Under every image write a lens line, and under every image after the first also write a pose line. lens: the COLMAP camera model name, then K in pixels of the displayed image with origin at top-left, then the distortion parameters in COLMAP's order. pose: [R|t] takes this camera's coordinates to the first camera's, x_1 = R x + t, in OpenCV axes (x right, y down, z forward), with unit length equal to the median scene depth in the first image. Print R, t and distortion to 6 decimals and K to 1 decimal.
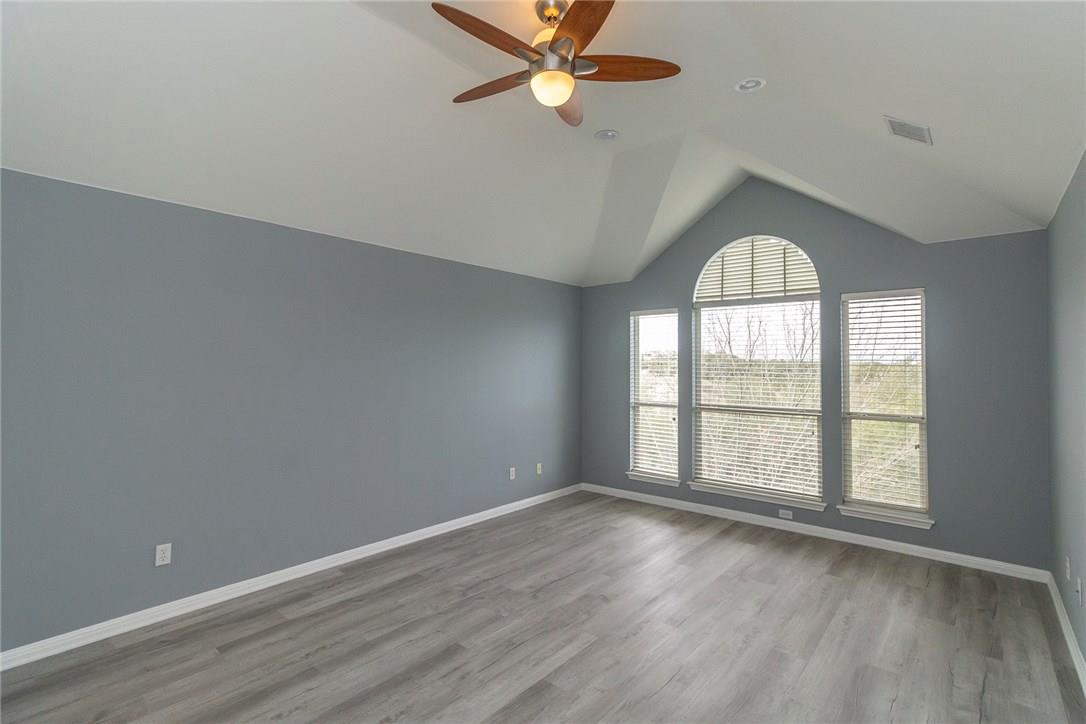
lens RADIAL K [[507.2, 0, 554.2], [0, 507.2, 356.9], [0, 0, 1]] dist [0.011296, 0.000788]
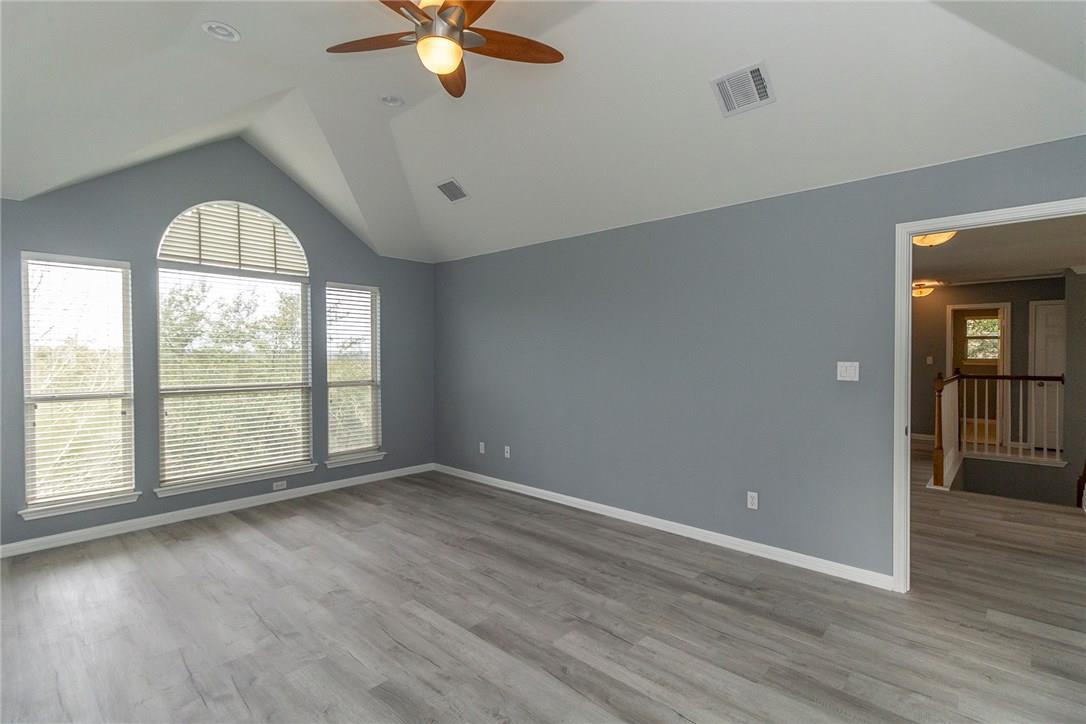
lens RADIAL K [[507.2, 0, 554.9], [0, 507.2, 356.0], [0, 0, 1]] dist [0.011296, 0.000788]
pose [[0.029280, -0.010782, 0.999513, -0.587010], [-0.023745, 0.999652, 0.011479, 0.020757], [-0.999289, -0.024069, 0.029014, 0.431660]]
